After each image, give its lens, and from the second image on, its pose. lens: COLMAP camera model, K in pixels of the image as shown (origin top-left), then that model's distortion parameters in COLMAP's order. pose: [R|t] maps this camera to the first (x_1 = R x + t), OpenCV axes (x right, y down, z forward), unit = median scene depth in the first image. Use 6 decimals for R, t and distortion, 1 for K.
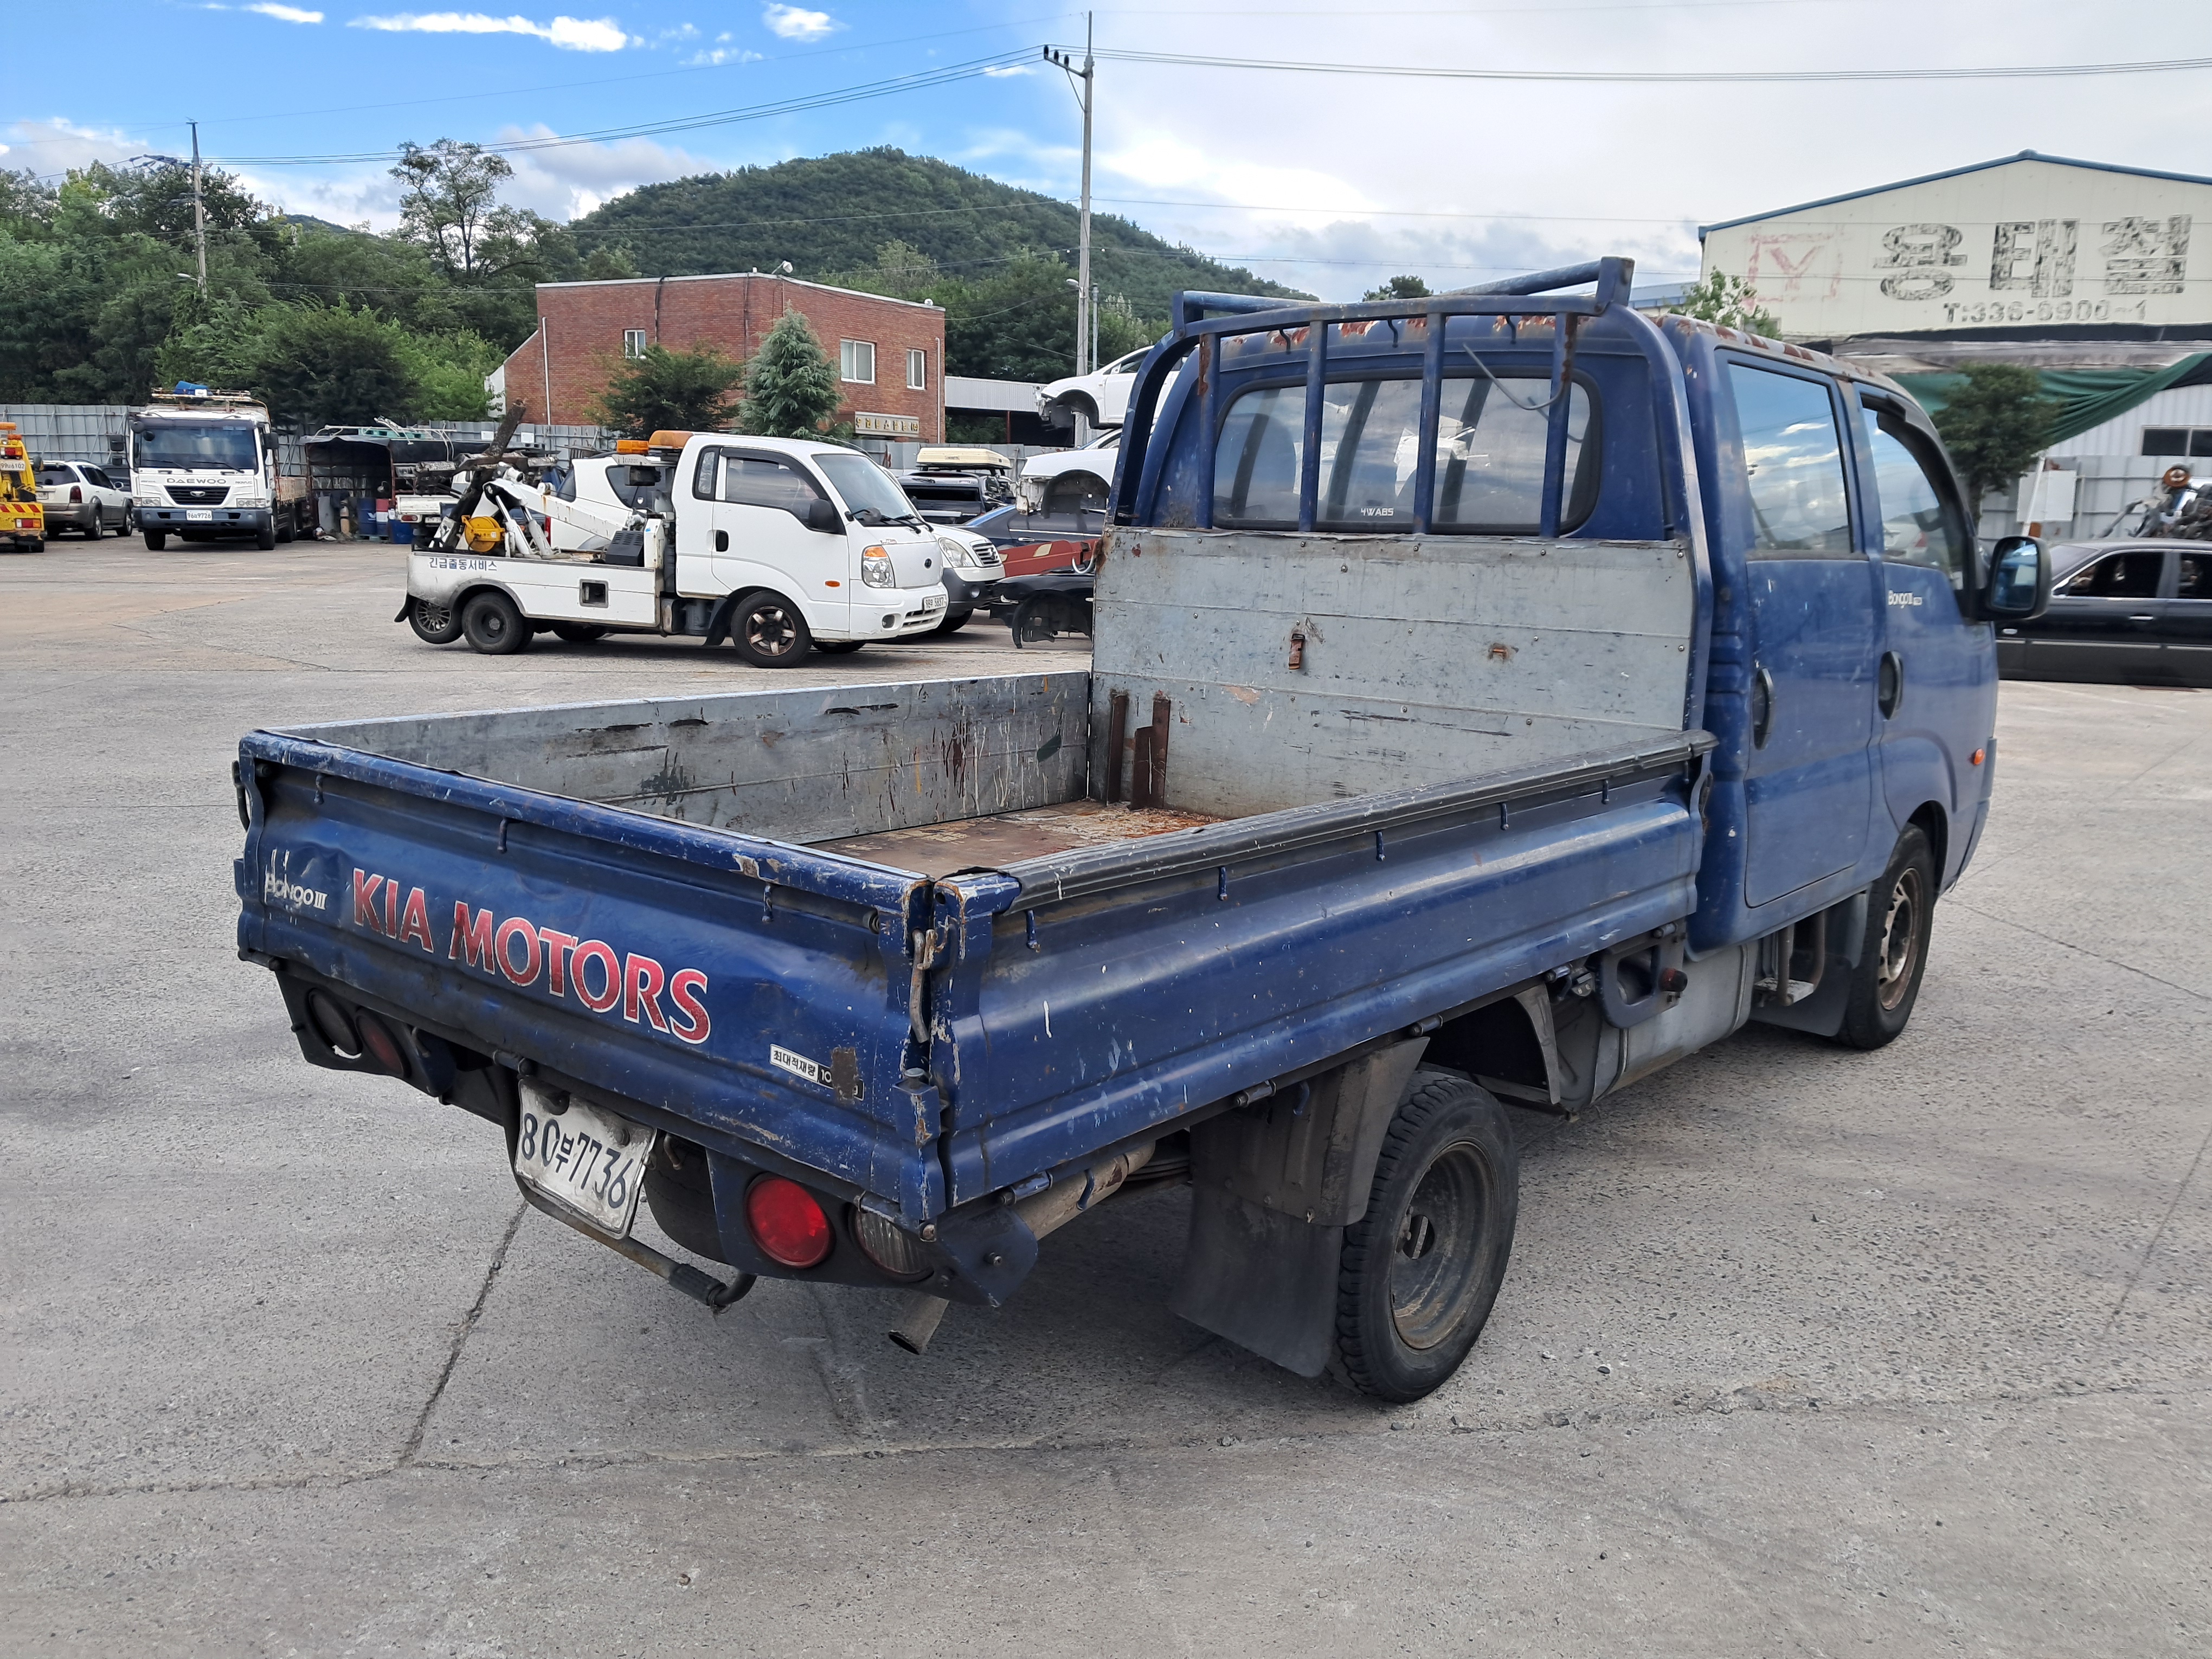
lens RADIAL K [[1736.0, 0, 1092.3], [0, 1736.0, 821.8], [0, 0, 1]] dist [0.000058, -0.005742]
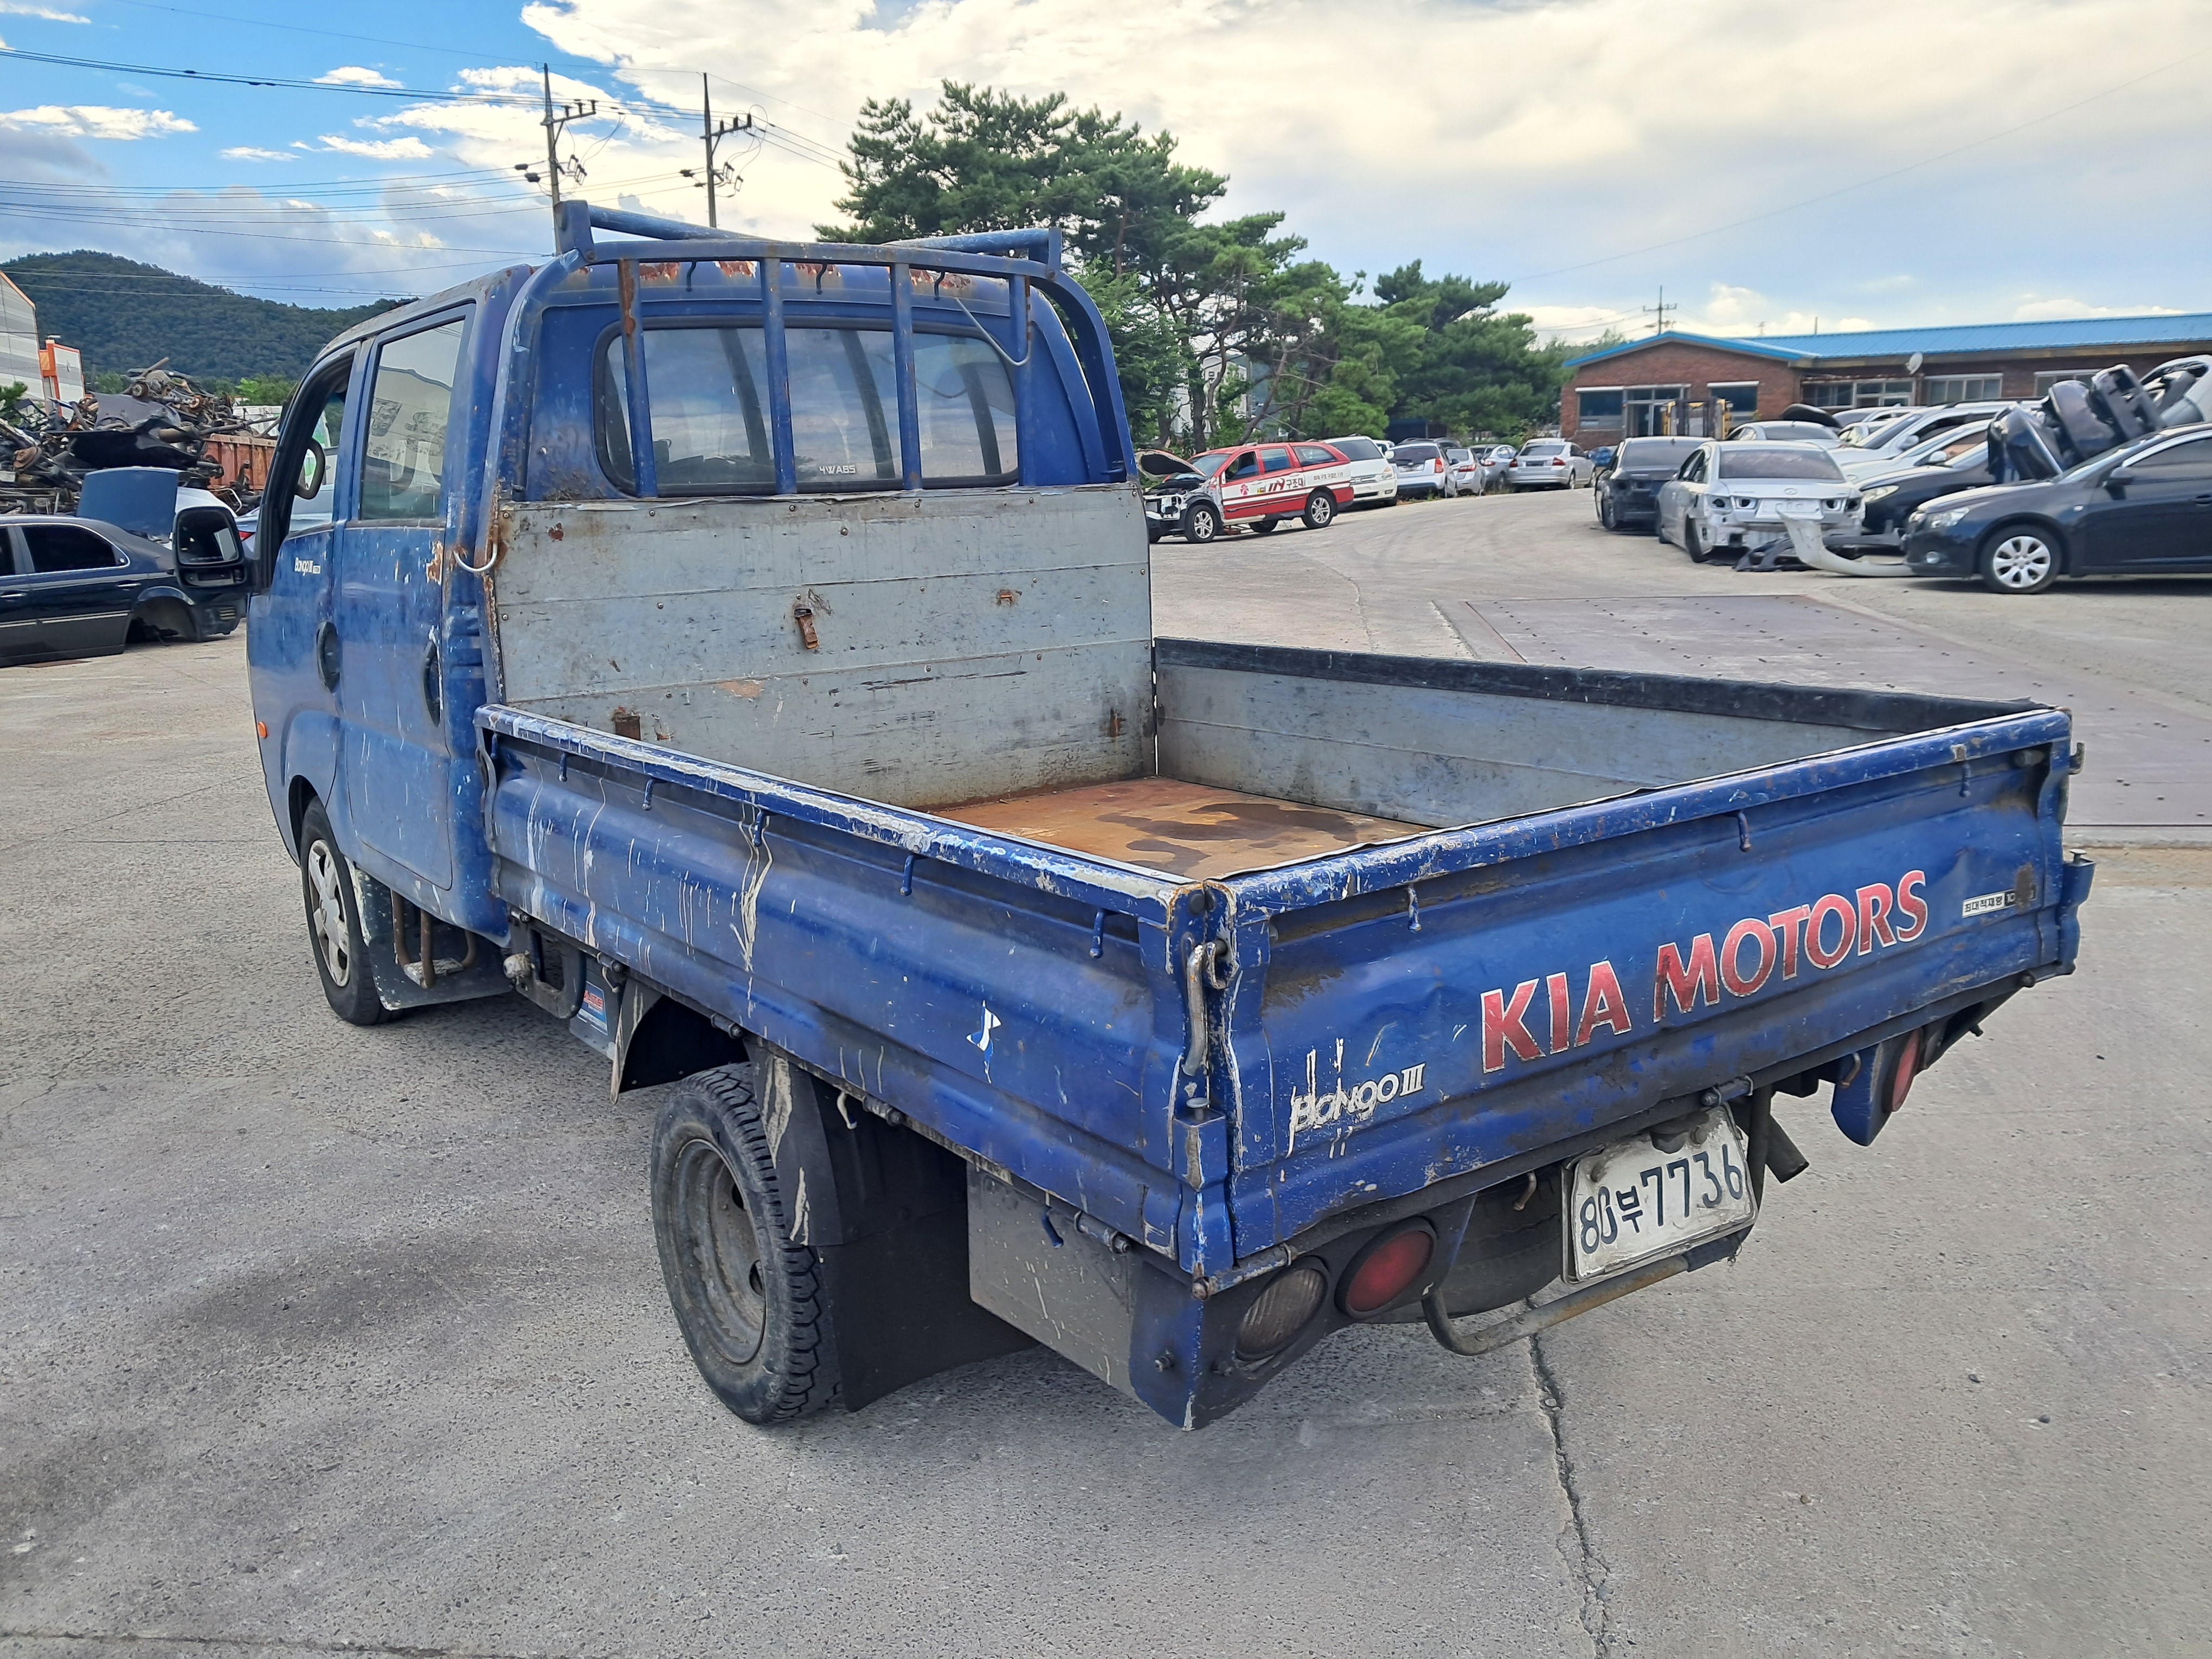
lens RADIAL K [[1736.0, 0, 1110.9], [0, 1736.0, 830.2], [0, 0, 1]] dist [0.000058, -0.005742]
pose [[0.246797, -0.225454, 0.942476, -0.079524], [0.210477, 0.961814, 0.174964, -0.013544], [-0.945934, 0.155189, 0.284826, 0.068009]]
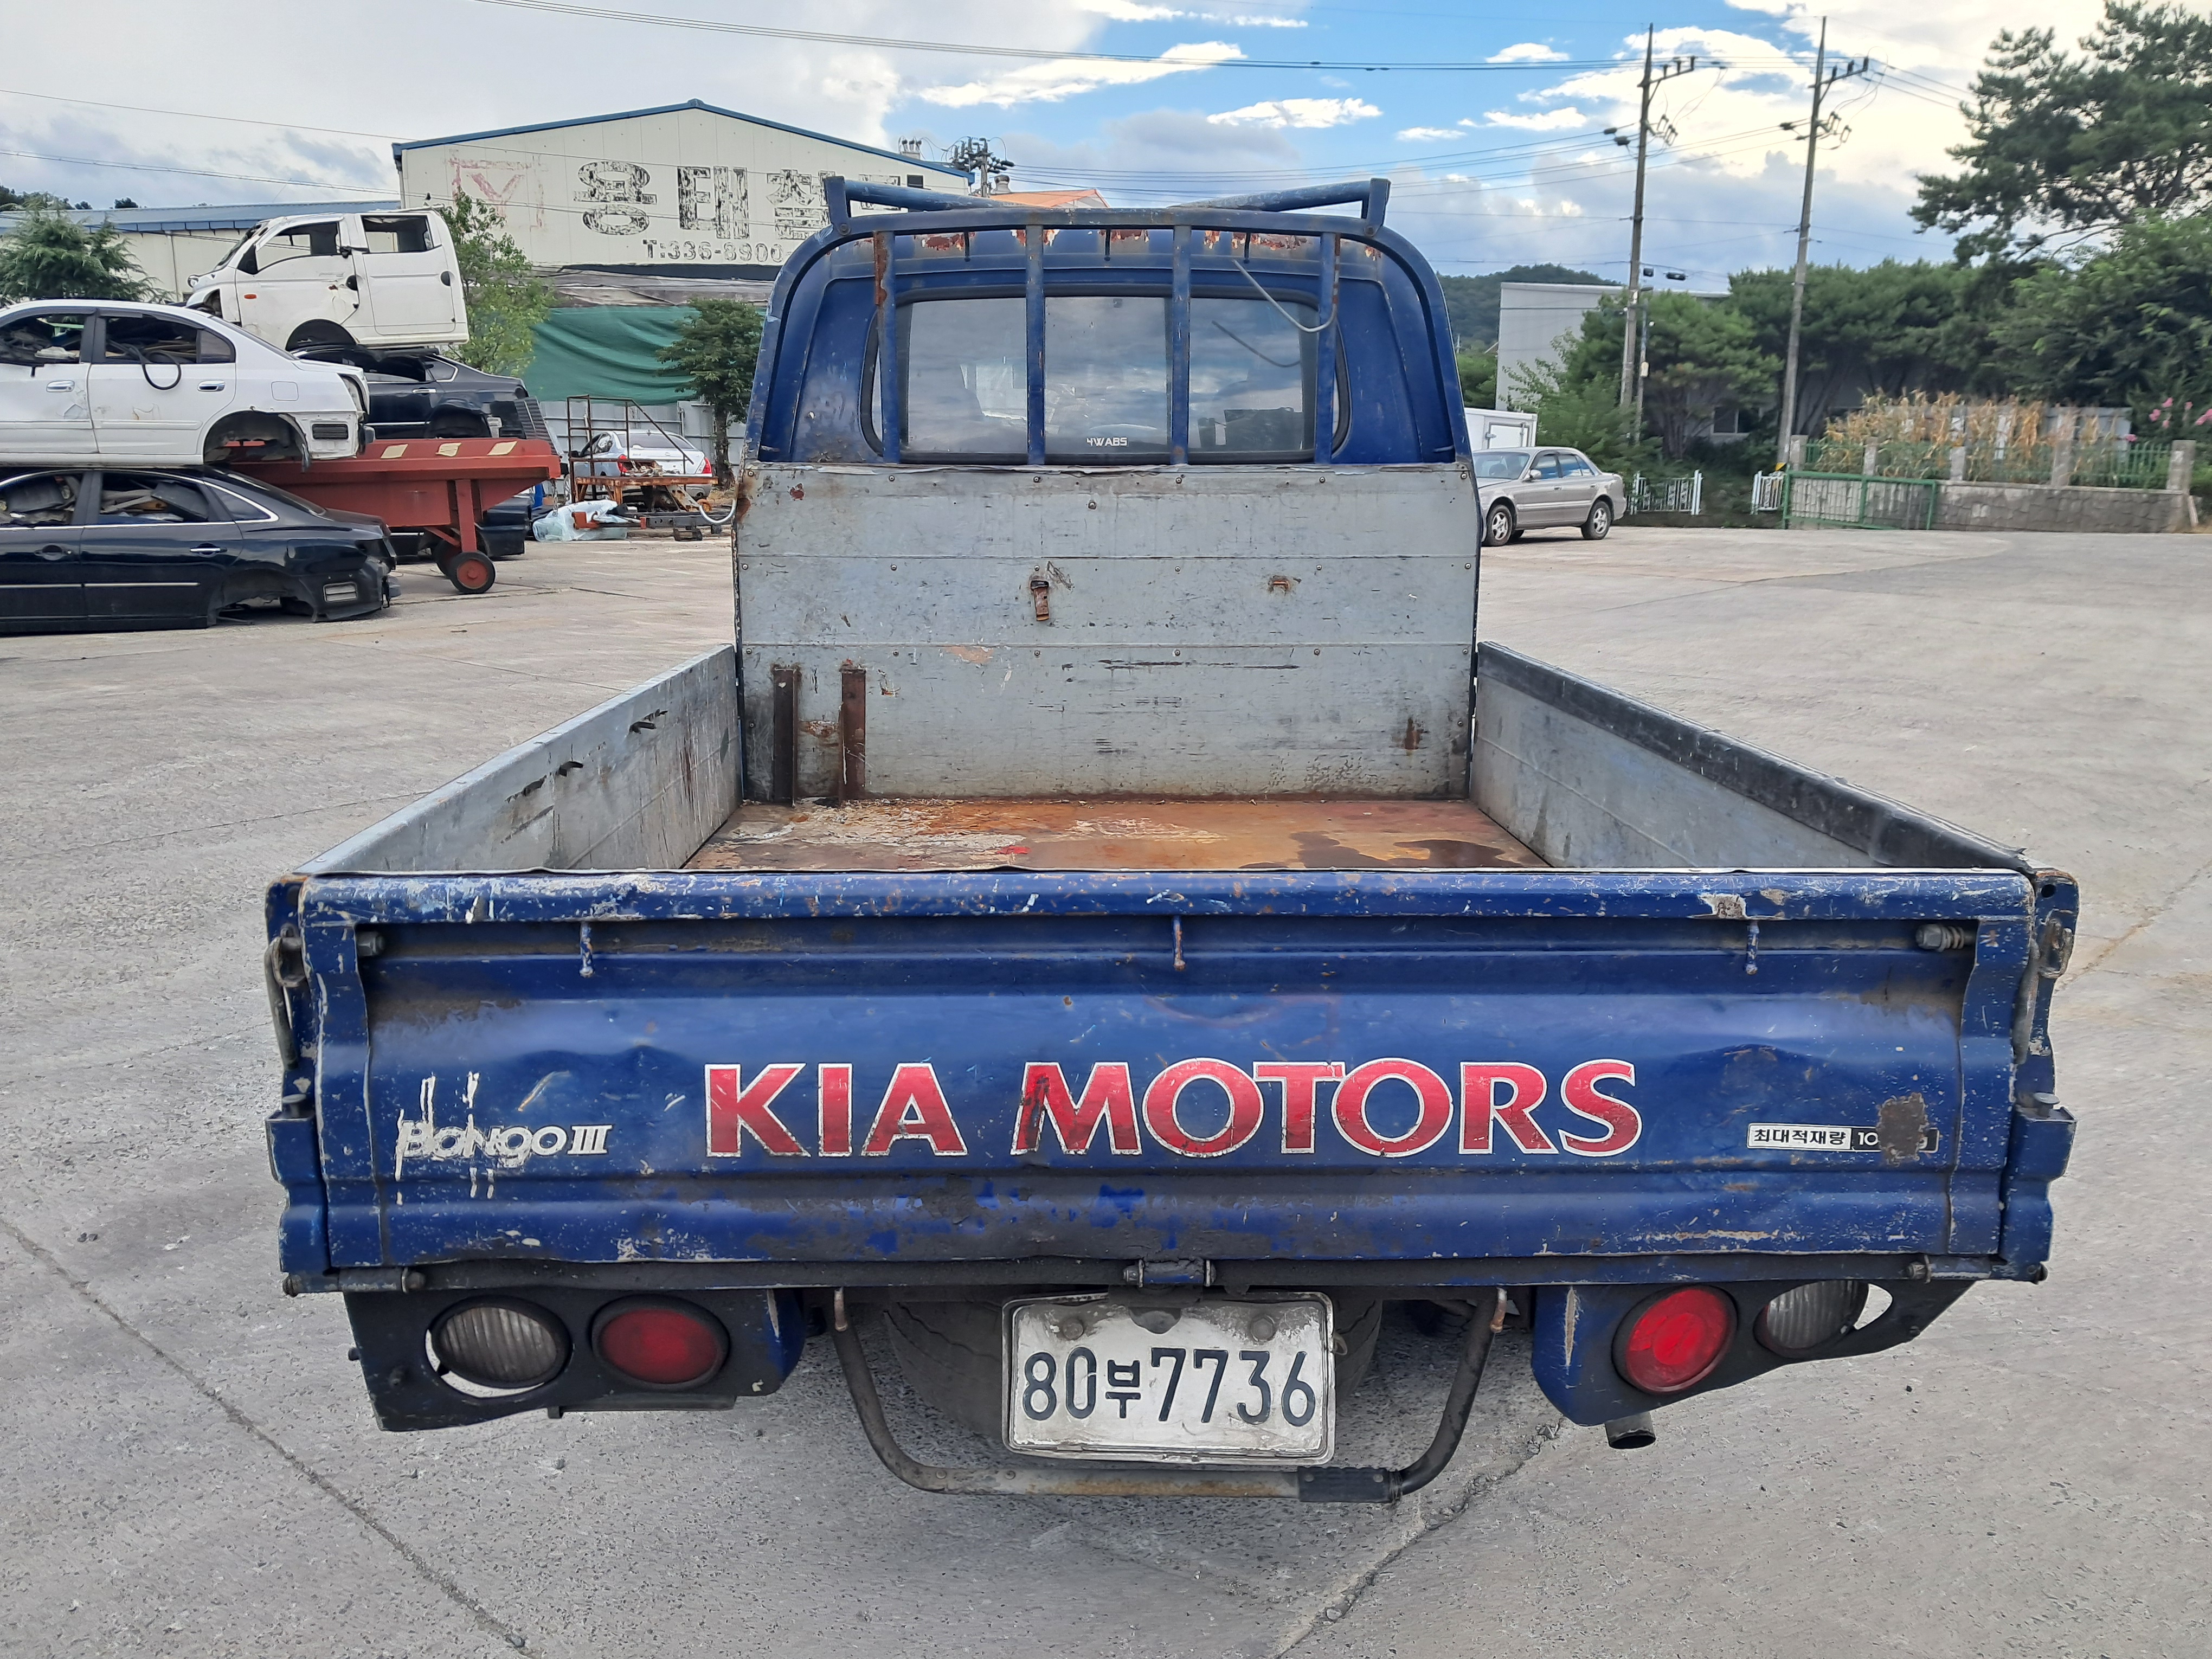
lens RADIAL K [[1736.0, 0, 1112.8], [0, 1736.0, 838.0], [0, 0, 1]] dist [0.000058, -0.005742]
pose [[0.745167, -0.163709, 0.646471, -0.050464], [0.133178, 0.986404, 0.096282, -0.006493], [-0.653444, 0.014350, 0.756839, 0.033335]]
